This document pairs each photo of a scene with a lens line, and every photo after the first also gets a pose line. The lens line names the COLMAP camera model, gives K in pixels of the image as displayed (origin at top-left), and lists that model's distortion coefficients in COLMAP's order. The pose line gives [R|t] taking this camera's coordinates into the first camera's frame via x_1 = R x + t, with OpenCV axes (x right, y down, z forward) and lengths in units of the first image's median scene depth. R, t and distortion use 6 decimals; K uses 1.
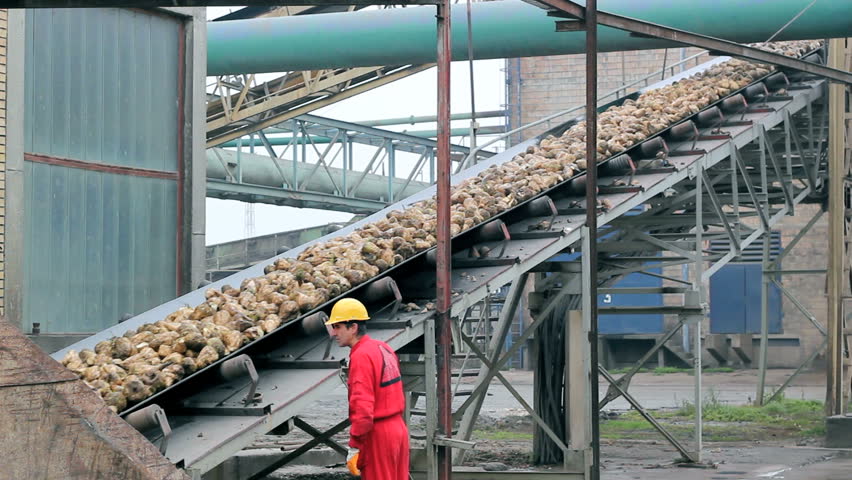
lens RADIAL K [[2095.6, 0, 426.0], [0, 2095.6, 240.0], [0, 0, 1]] dist [-0.083073, 0.118417]
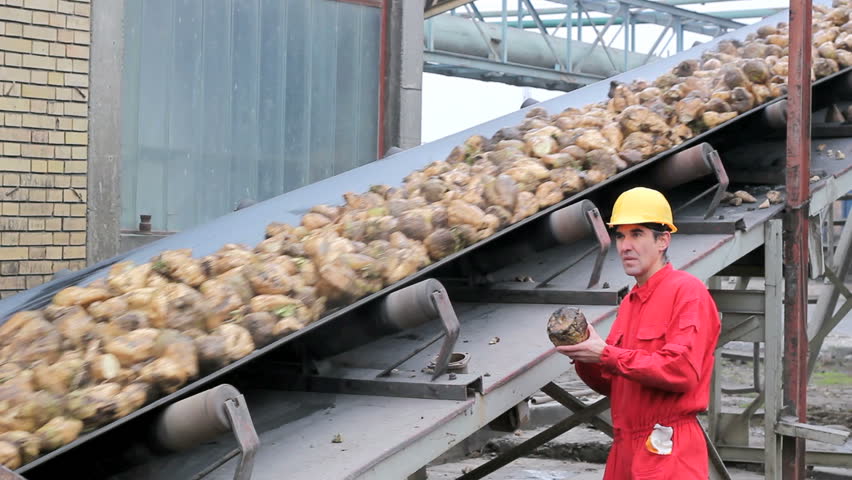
lens RADIAL K [[2095.6, 0, 426.0], [0, 2095.6, 240.0], [0, 0, 1]] dist [-0.083073, 0.118417]
pose [[0.991120, 0.018544, -0.131673, -0.016285], [-0.012420, 0.998809, 0.047177, 0.016296], [0.132391, -0.045123, 0.990170, 0.383332]]
